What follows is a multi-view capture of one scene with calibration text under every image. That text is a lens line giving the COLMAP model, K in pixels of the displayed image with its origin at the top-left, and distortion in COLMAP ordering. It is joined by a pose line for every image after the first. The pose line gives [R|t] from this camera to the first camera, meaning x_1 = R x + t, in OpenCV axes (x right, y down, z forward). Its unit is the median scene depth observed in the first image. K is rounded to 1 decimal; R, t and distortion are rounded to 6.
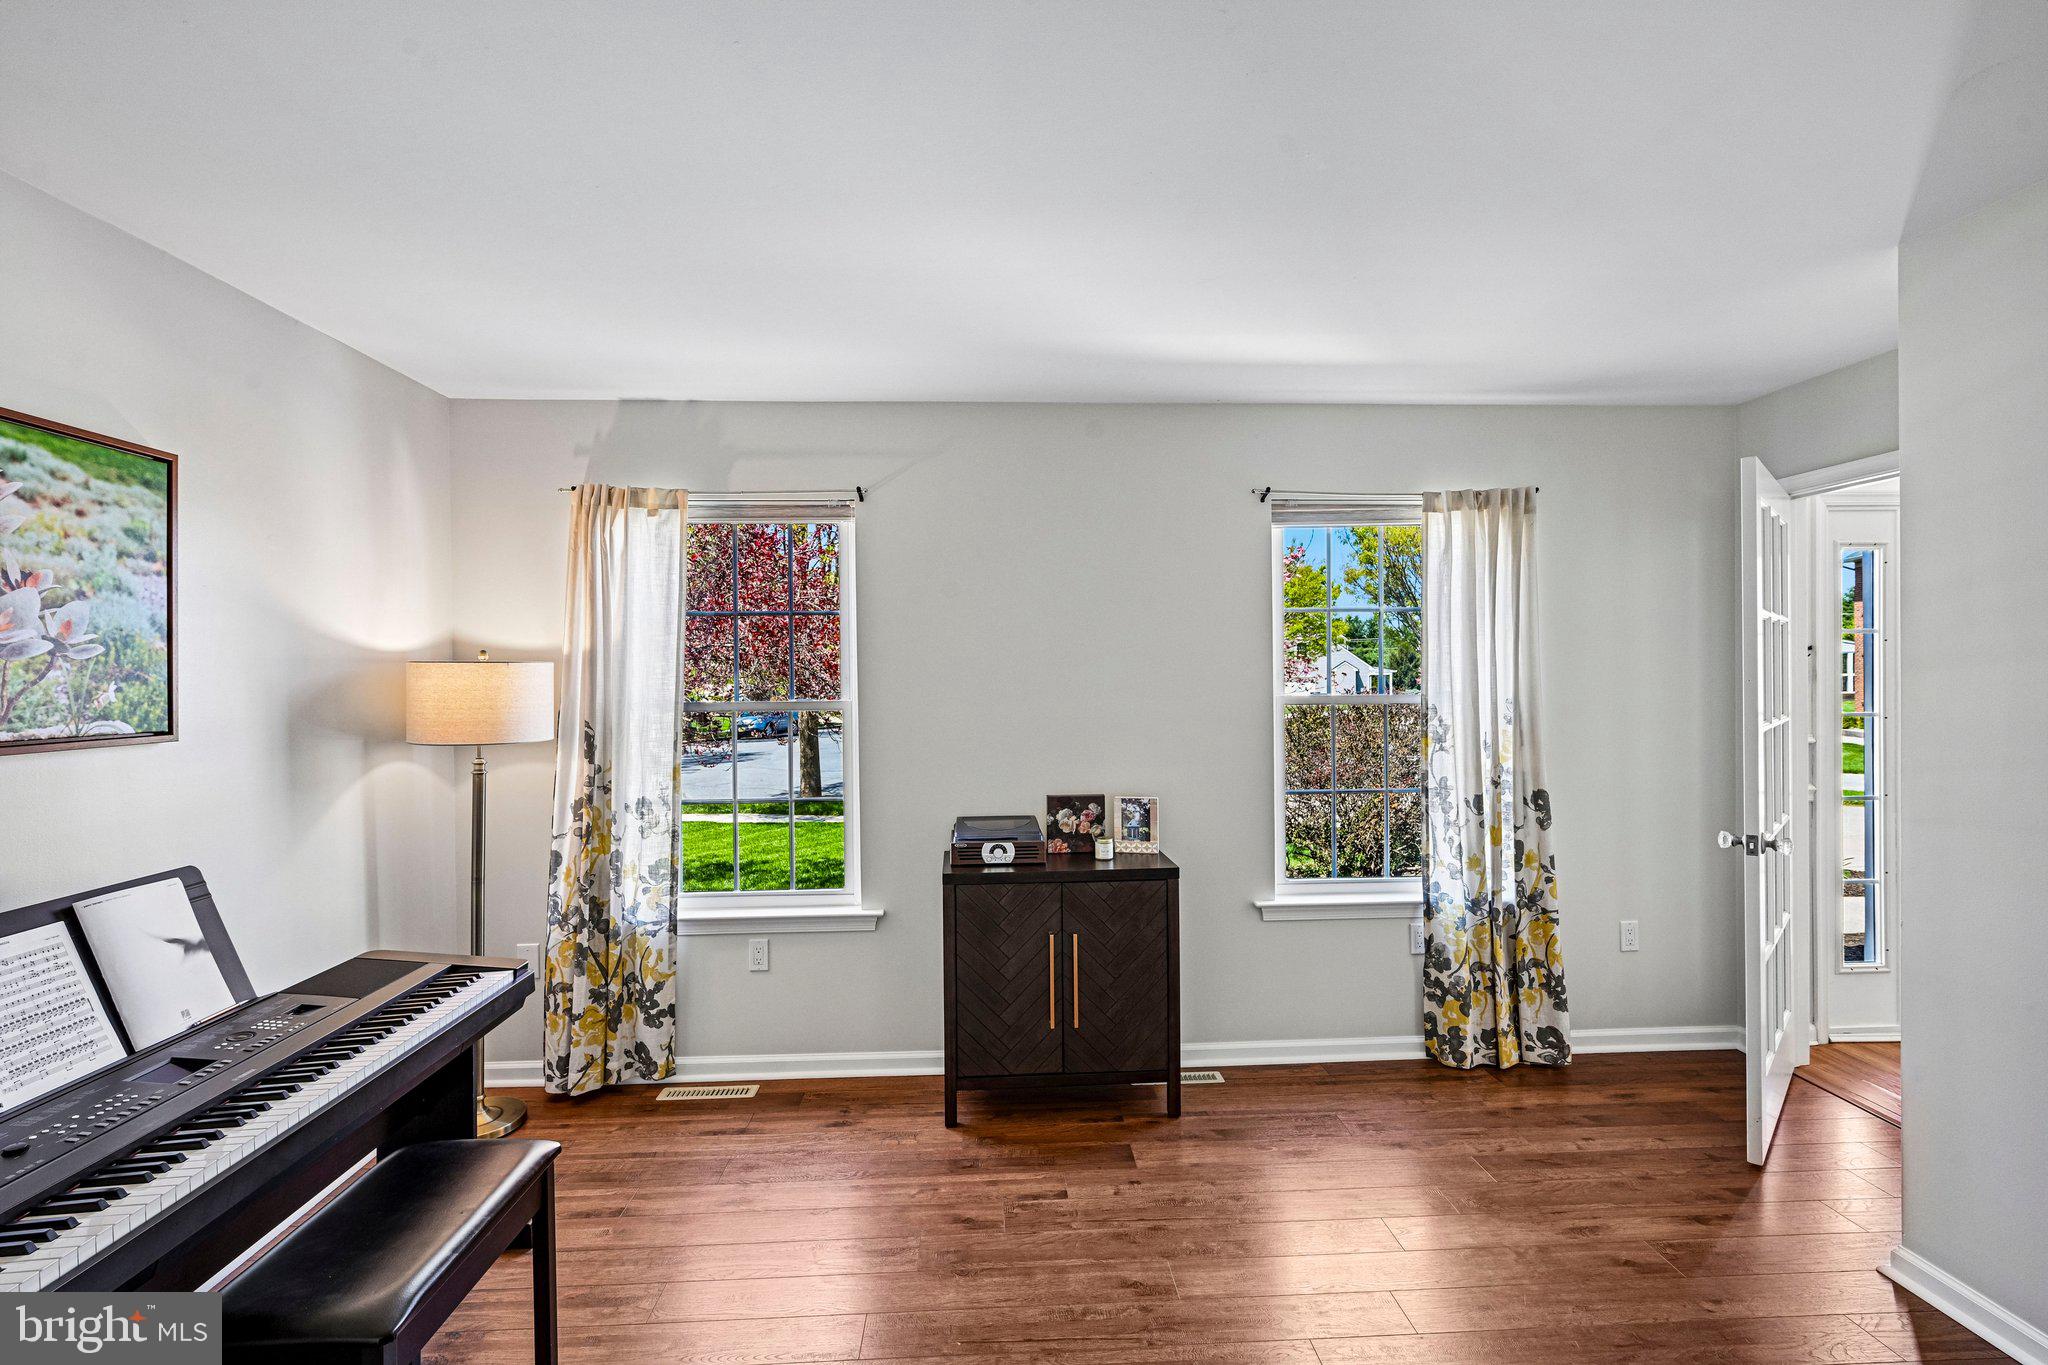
lens RADIAL K [[902.7, 0, 1025.5], [0, 902.7, 671.7], [0, 0, 1]] dist [-0.000084, 0.000774]
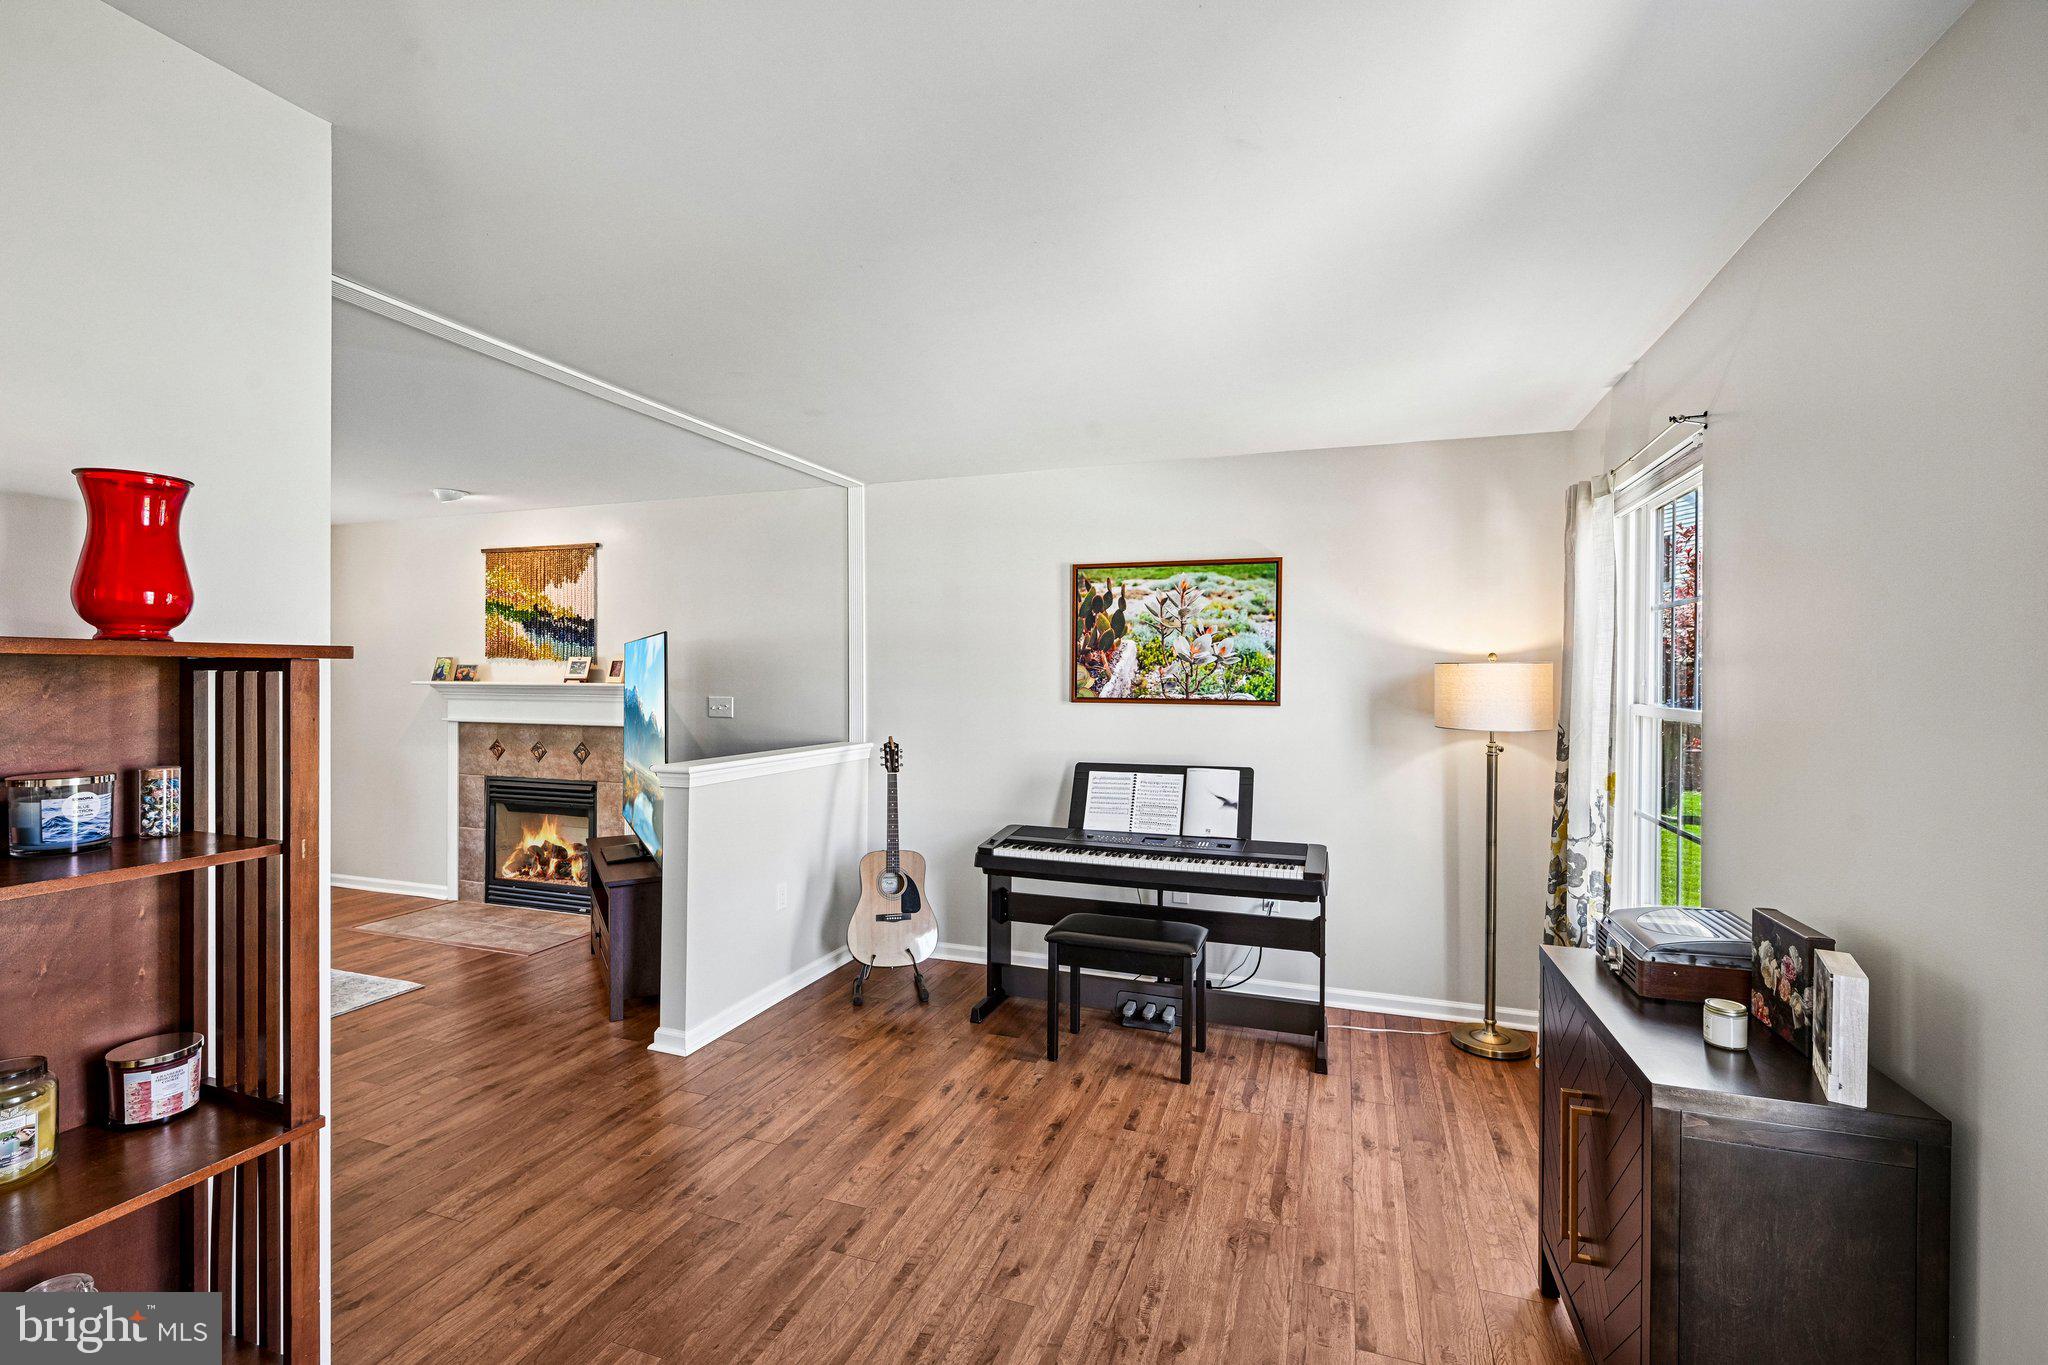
lens RADIAL K [[902.7, 0, 1033.9], [0, 902.7, 678.4], [0, 0, 1]] dist [-0.000084, 0.000774]
pose [[-0.372503, 0.010212, -0.927975, 1.125222], [-0.003557, 0.999916, 0.012432, -0.004888], [0.928024, 0.007932, -0.372436, 1.330214]]
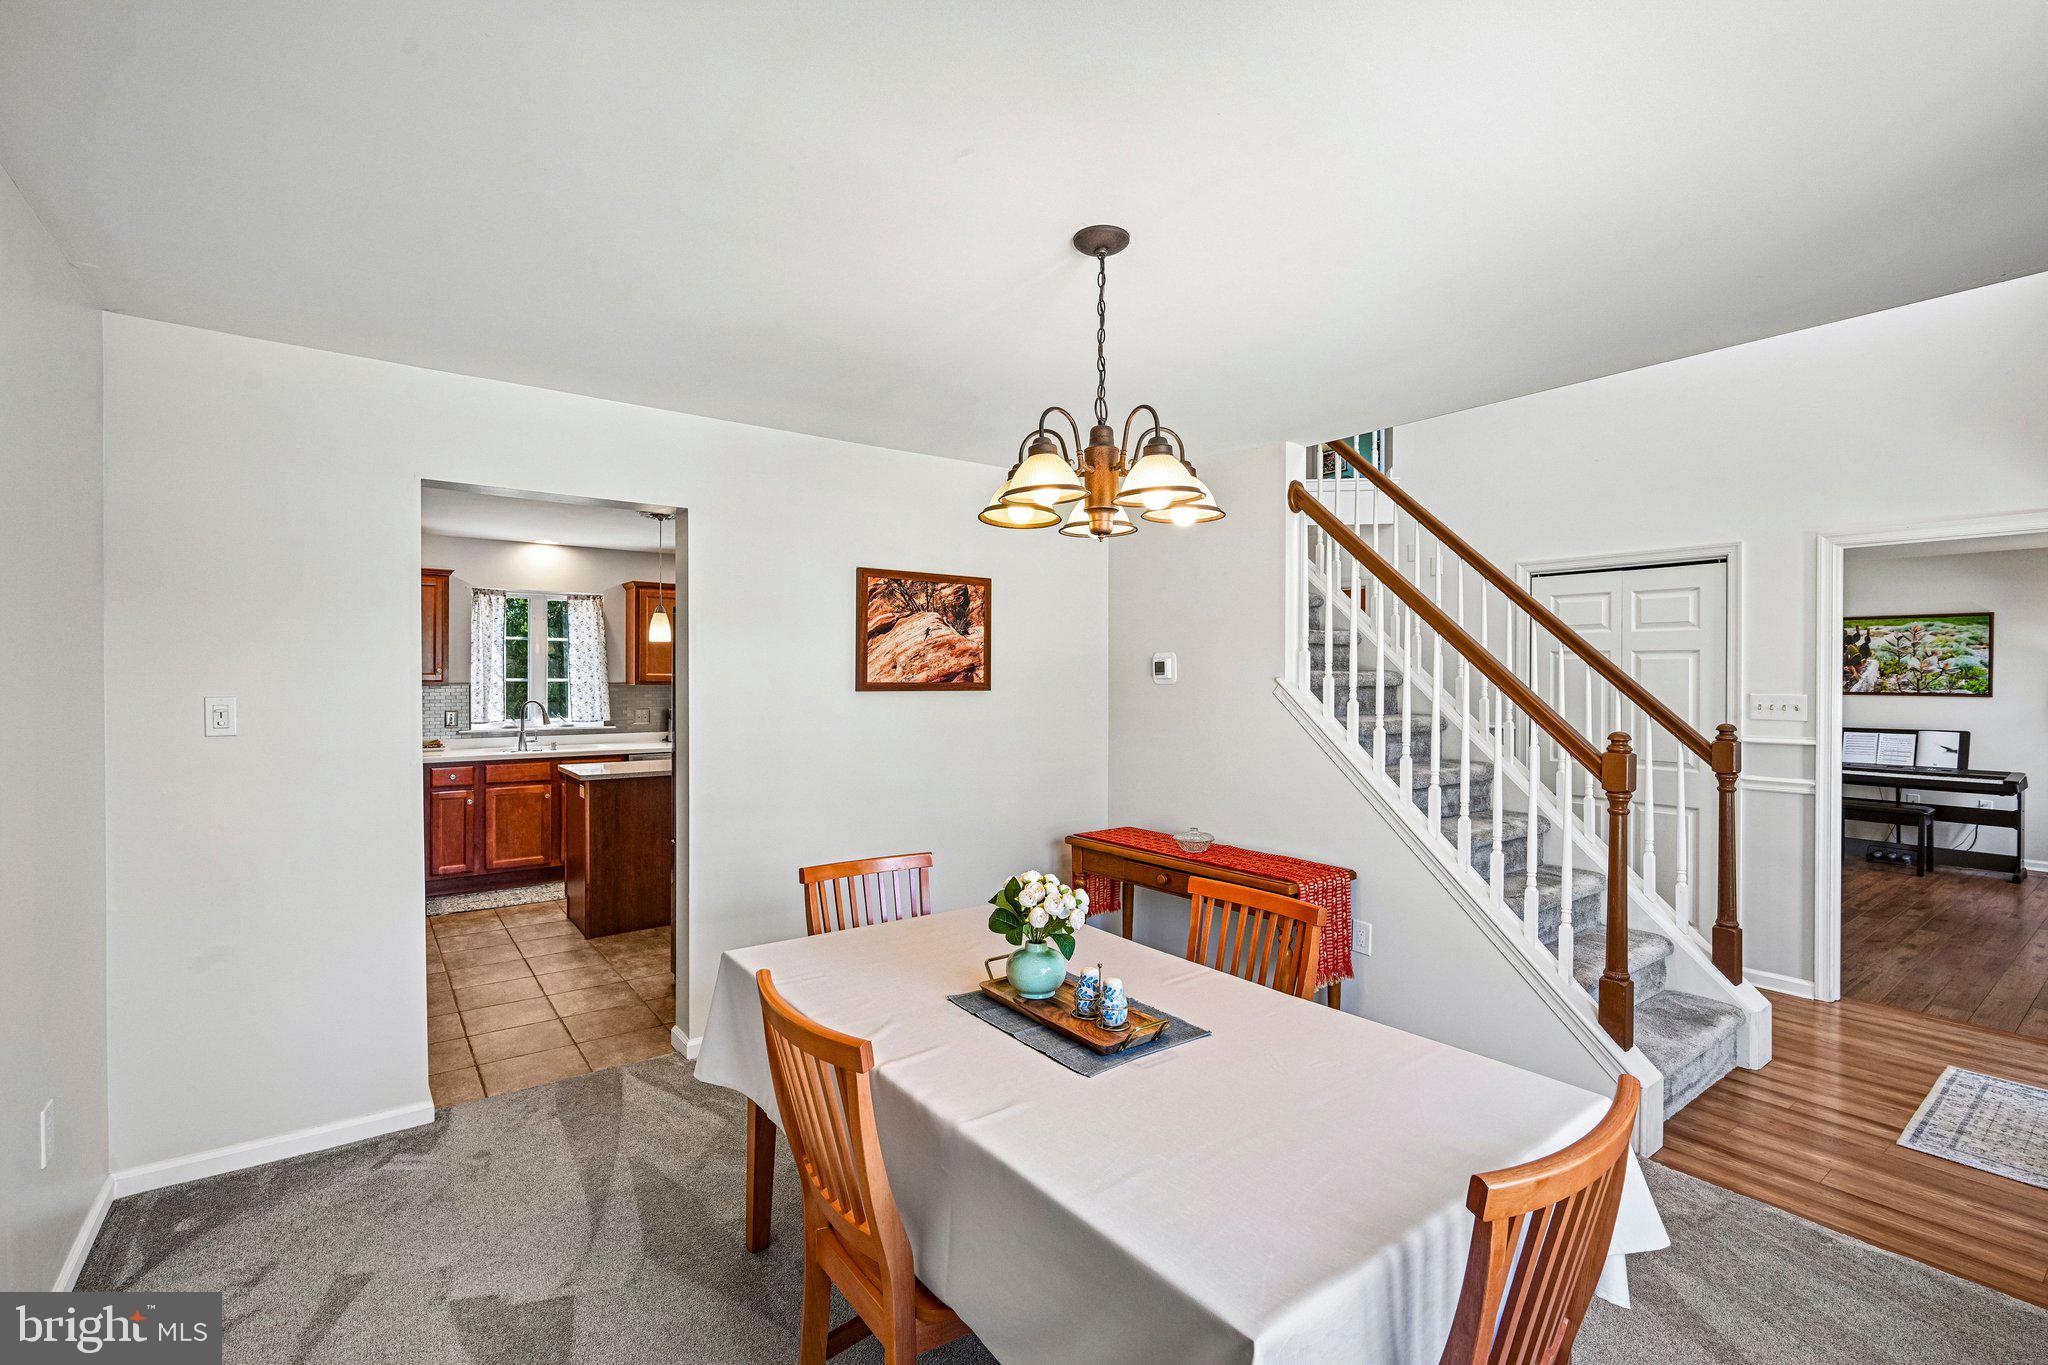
lens RADIAL K [[902.7, 0, 1025.9], [0, 902.7, 680.0], [0, 0, 1]] dist [-0.000084, 0.000774]
pose [[-0.827552, 0.011413, -0.561273, 4.248498], [0.004968, 0.999903, 0.013006, -0.053082], [0.561367, 0.007975, -0.827529, 1.908335]]
